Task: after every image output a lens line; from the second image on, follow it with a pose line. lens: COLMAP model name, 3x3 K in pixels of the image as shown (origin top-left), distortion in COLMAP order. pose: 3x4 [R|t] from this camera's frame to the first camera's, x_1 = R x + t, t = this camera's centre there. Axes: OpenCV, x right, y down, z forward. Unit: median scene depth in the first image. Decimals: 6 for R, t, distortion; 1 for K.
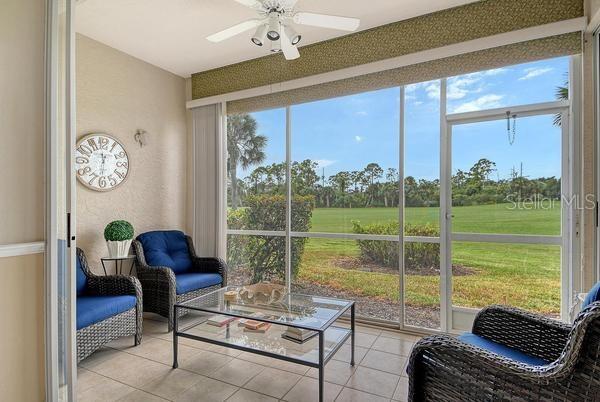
lens RADIAL K [[319.7, 0, 303.7], [0, 319.7, 205.0], [0, 0, 1]] dist [0.044662, -0.007305]
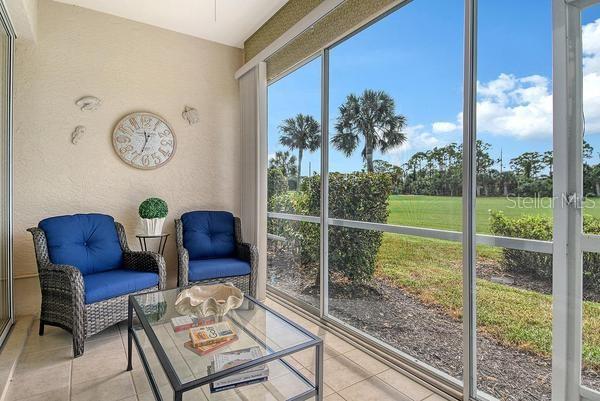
lens RADIAL K [[319.7, 0, 299.5], [0, 319.7, 192.5], [0, 0, 1]] dist [0.044662, -0.007305]
pose [[0.878960, 0.008024, -0.476829, 0.195894], [-0.008695, 0.999962, 0.000800, 0.017204], [0.476817, 0.003443, 0.878996, 0.230873]]
